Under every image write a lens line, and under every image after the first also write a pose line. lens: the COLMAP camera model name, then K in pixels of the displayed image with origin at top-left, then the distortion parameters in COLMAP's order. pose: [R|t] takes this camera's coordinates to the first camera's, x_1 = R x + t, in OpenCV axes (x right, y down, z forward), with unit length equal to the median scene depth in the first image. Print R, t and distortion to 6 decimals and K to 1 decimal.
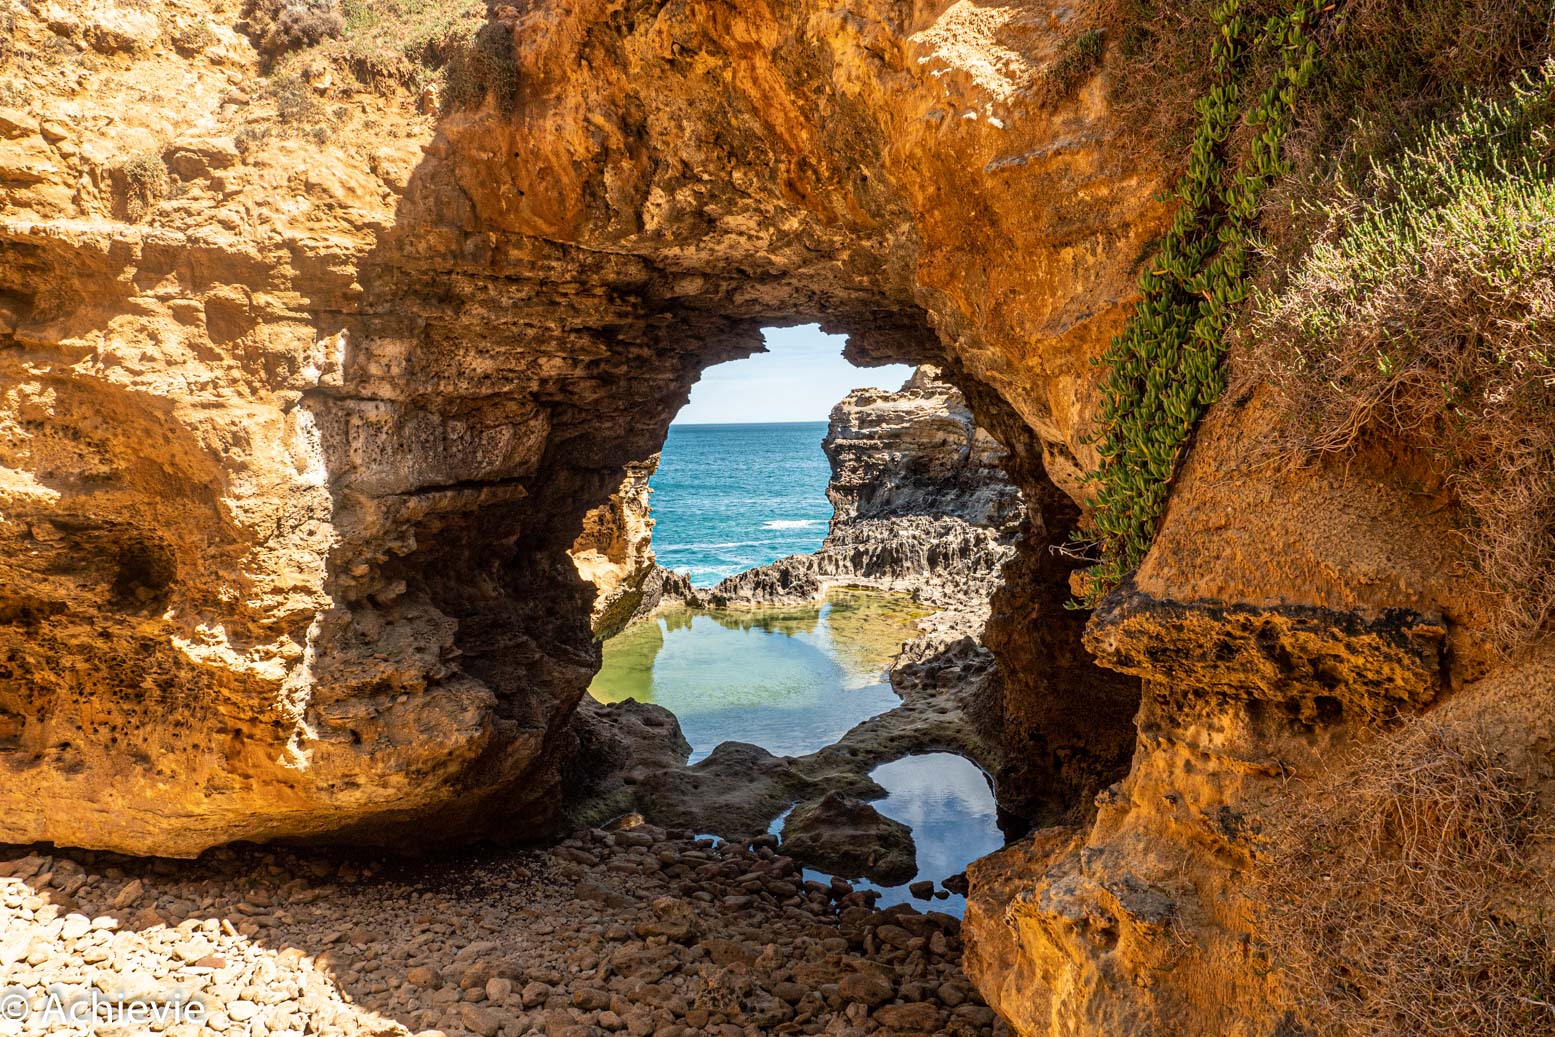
lens RADIAL K [[1073.9, 0, 770.1], [0, 1073.9, 512.0], [0, 0, 1]] dist [-0.037834, 0.004030]
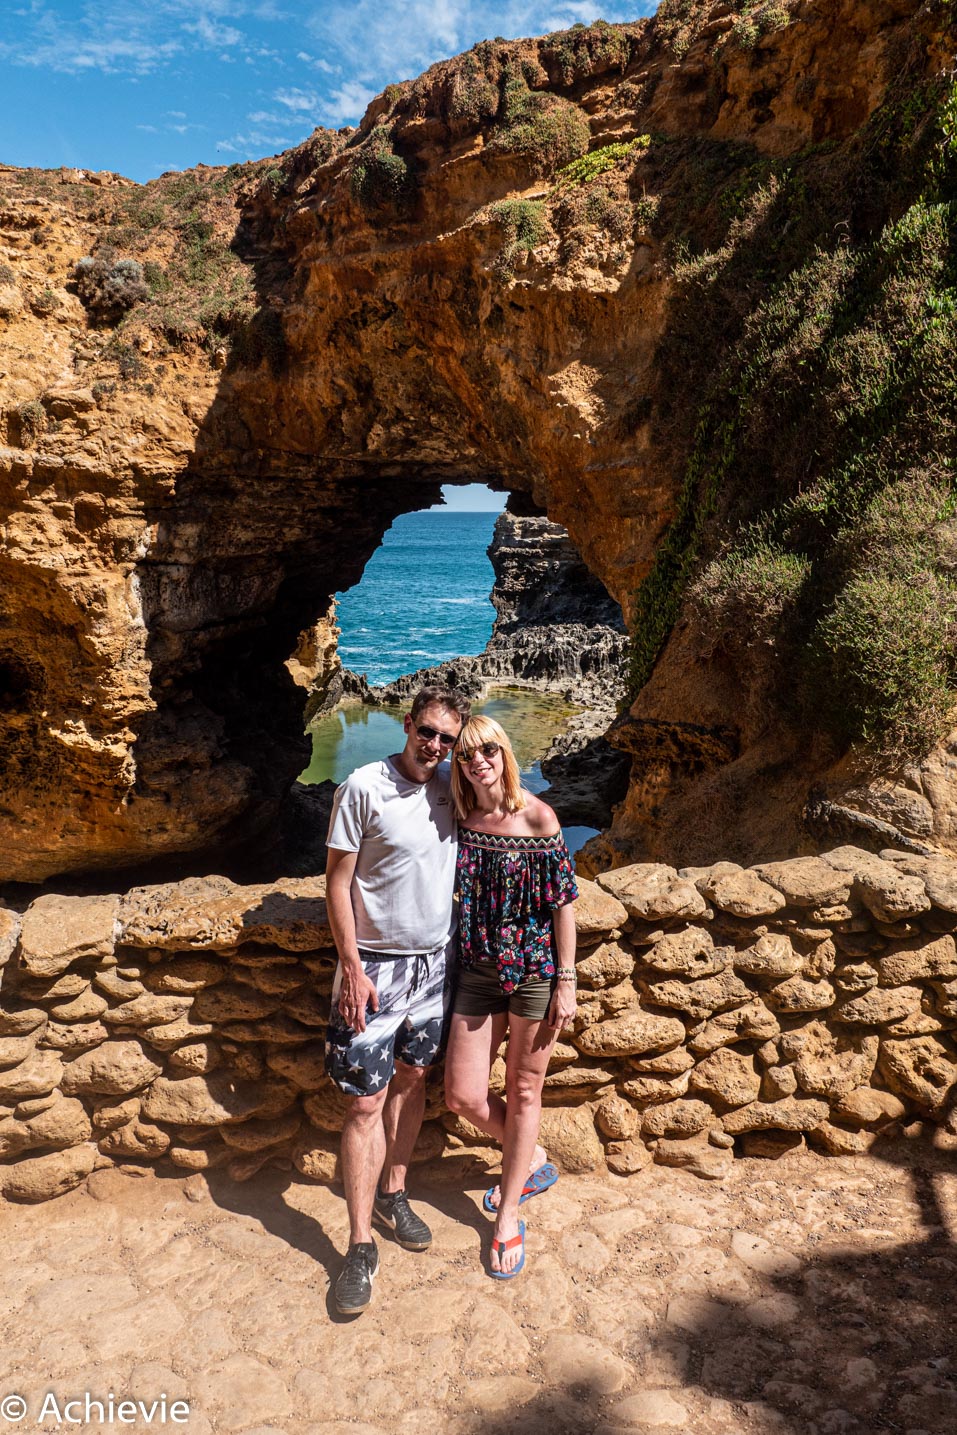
lens RADIAL K [[1086.8, 0, 475.7], [0, 1086.8, 725.9], [0, 0, 1]] dist [-0.044920, -0.000873]
pose [[0.999092, 0.011983, 0.040884, -0.028686], [-0.016433, 0.993761, 0.110314, -0.061286], [-0.039307, -0.110886, 0.993056, -0.518610]]
